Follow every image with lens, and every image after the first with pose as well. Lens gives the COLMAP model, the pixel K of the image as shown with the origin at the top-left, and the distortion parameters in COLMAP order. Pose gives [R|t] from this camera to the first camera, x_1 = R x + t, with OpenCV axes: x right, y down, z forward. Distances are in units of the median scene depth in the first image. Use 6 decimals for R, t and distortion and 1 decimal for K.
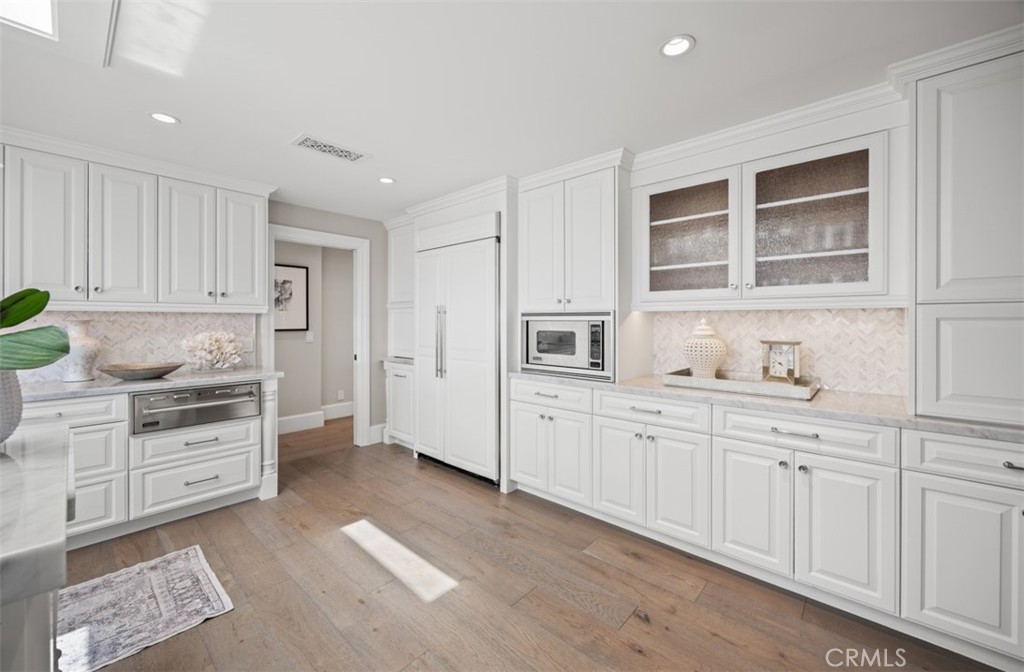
lens RADIAL K [[410.2, 0, 502.7], [0, 410.2, 321.1], [0, 0, 1]] dist [-0.006442, 0.000288]
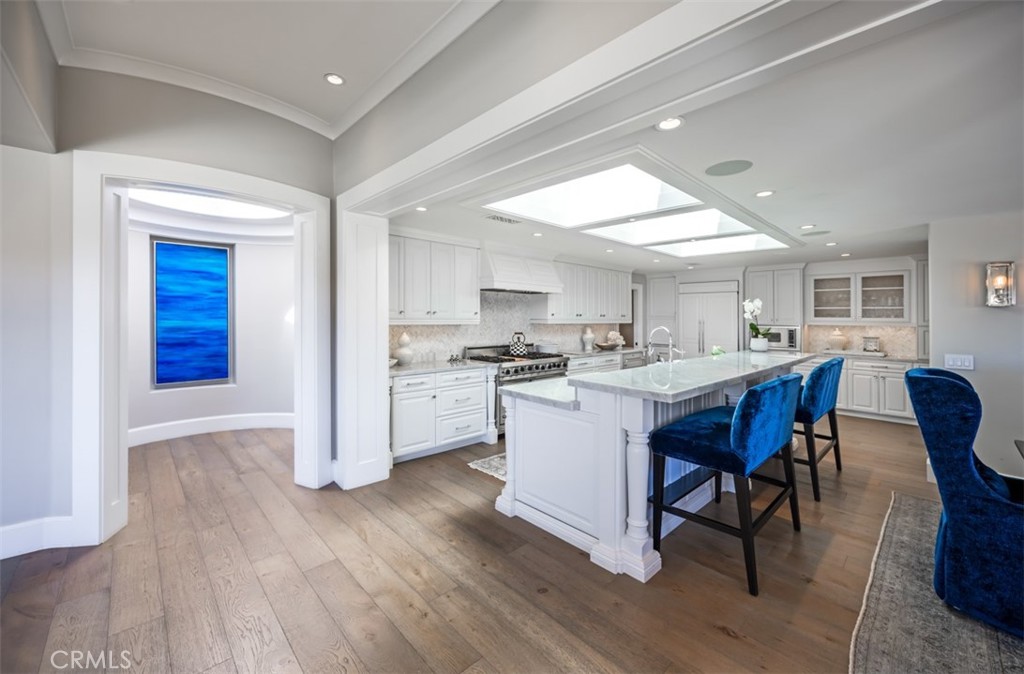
lens RADIAL K [[410.2, 0, 495.3], [0, 410.2, 308.4], [0, 0, 1]] dist [-0.006442, 0.000288]
pose [[0.995674, 0.001152, -0.092906, -1.416771], [-0.003426, 0.999698, -0.024325, -0.060175], [0.092850, 0.024538, 0.995378, -1.762344]]
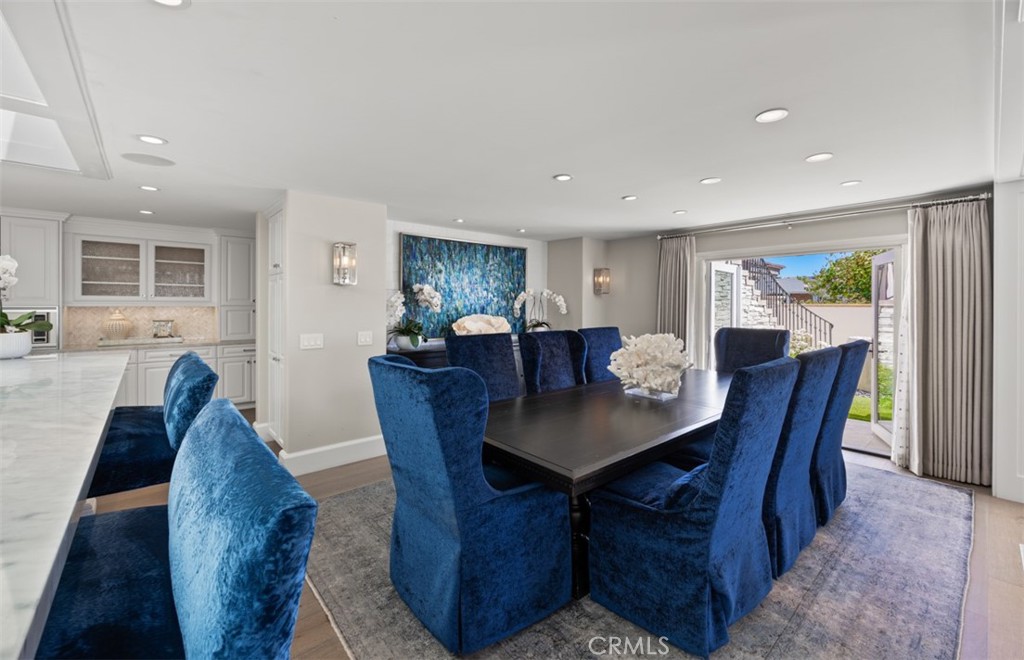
lens RADIAL K [[402.3, 0, 525.1], [0, 402.3, 307.5], [0, 0, 1]] dist [0.002778, -0.001148]
pose [[0.075576, -0.010788, 0.997082, -1.212439], [-0.003409, 0.999933, 0.011078, -0.045567], [-0.997134, -0.004236, 0.075534, -1.004562]]
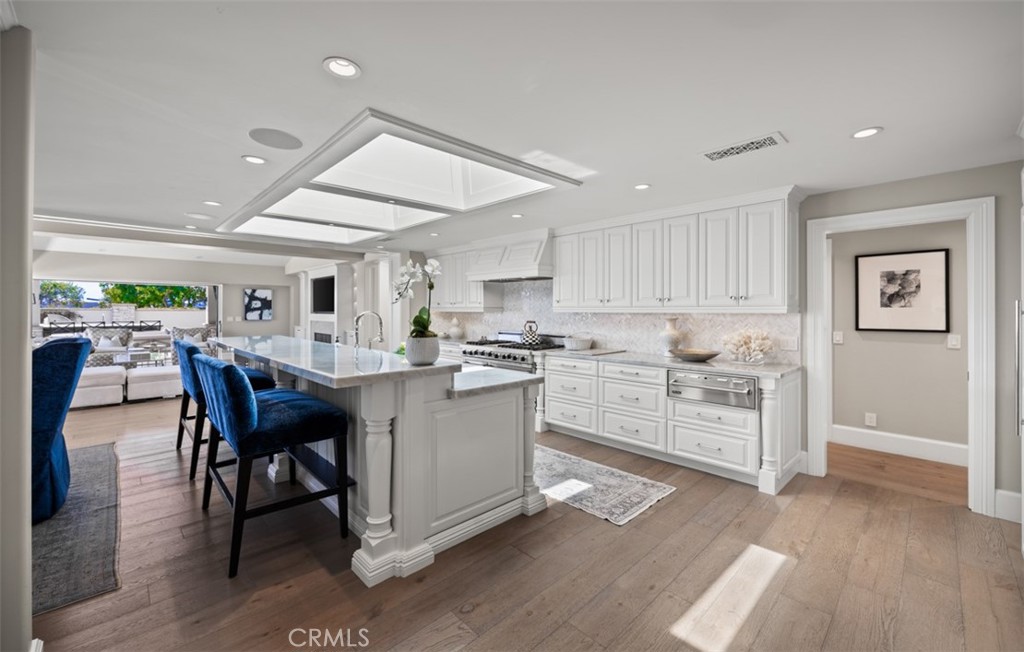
lens RADIAL K [[381.5, 0, 534.1], [0, 381.5, 312.7], [0, 0, 1]] dist [0.001422, -0.000137]
pose [[-0.000696, 0.002168, -0.999997, 0.489523], [-0.002247, 0.999995, 0.002169, -0.029695], [0.999997, 0.002249, -0.000691, 0.510378]]
